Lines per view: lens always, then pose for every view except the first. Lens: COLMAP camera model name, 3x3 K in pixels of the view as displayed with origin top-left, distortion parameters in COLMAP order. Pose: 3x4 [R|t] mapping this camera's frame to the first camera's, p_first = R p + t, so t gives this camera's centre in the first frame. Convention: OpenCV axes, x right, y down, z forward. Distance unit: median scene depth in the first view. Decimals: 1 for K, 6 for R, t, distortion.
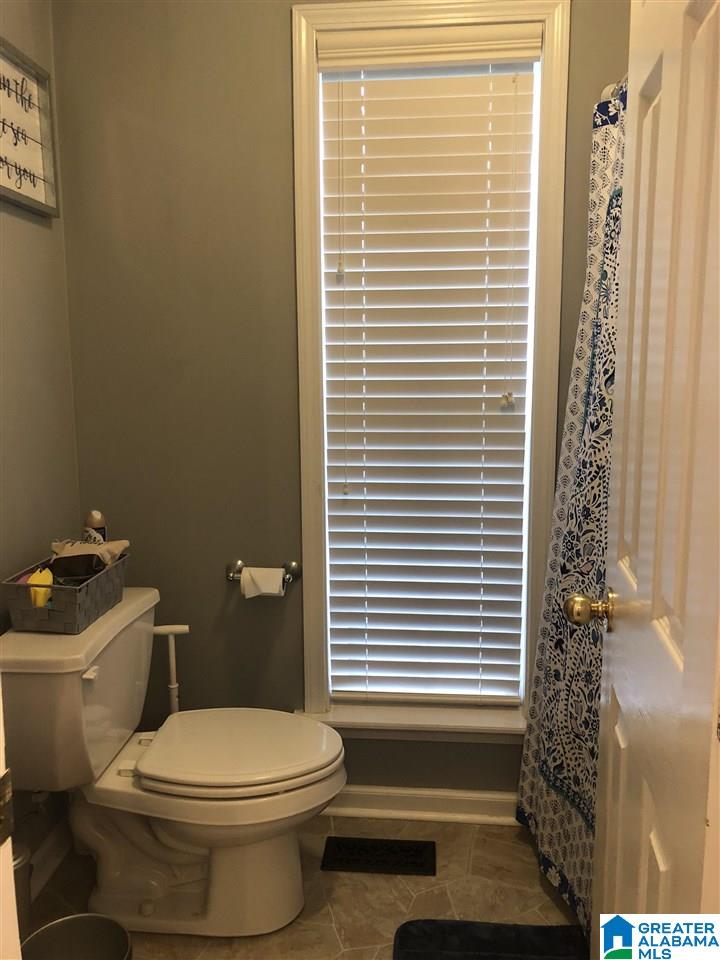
lens RADIAL K [[787.6, 0, 360.0], [0, 787.6, 480.0], [0, 0, 1]] dist [0.030535, -0.008424]
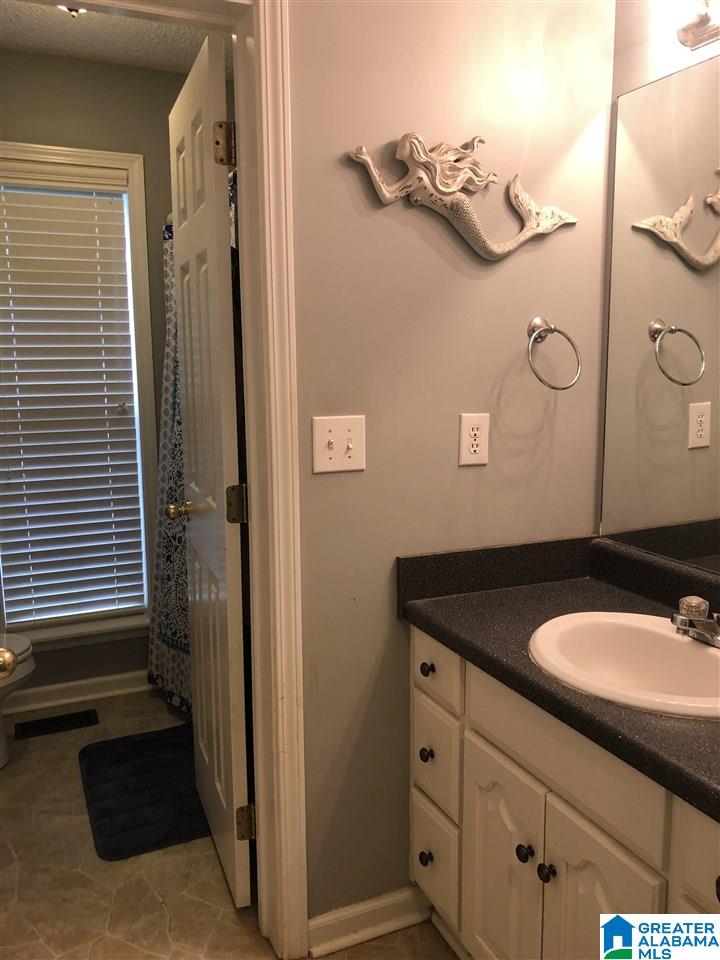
lens RADIAL K [[806.5, 0, 360.0], [0, 806.5, 480.0], [0, 0, 1]] dist [-0.000898, -0.017571]
pose [[0.869883, -0.071153, 0.488099, -0.188526], [0.076140, 0.997050, 0.009650, 0.058816], [-0.487346, 0.028770, 0.872735, -0.594447]]
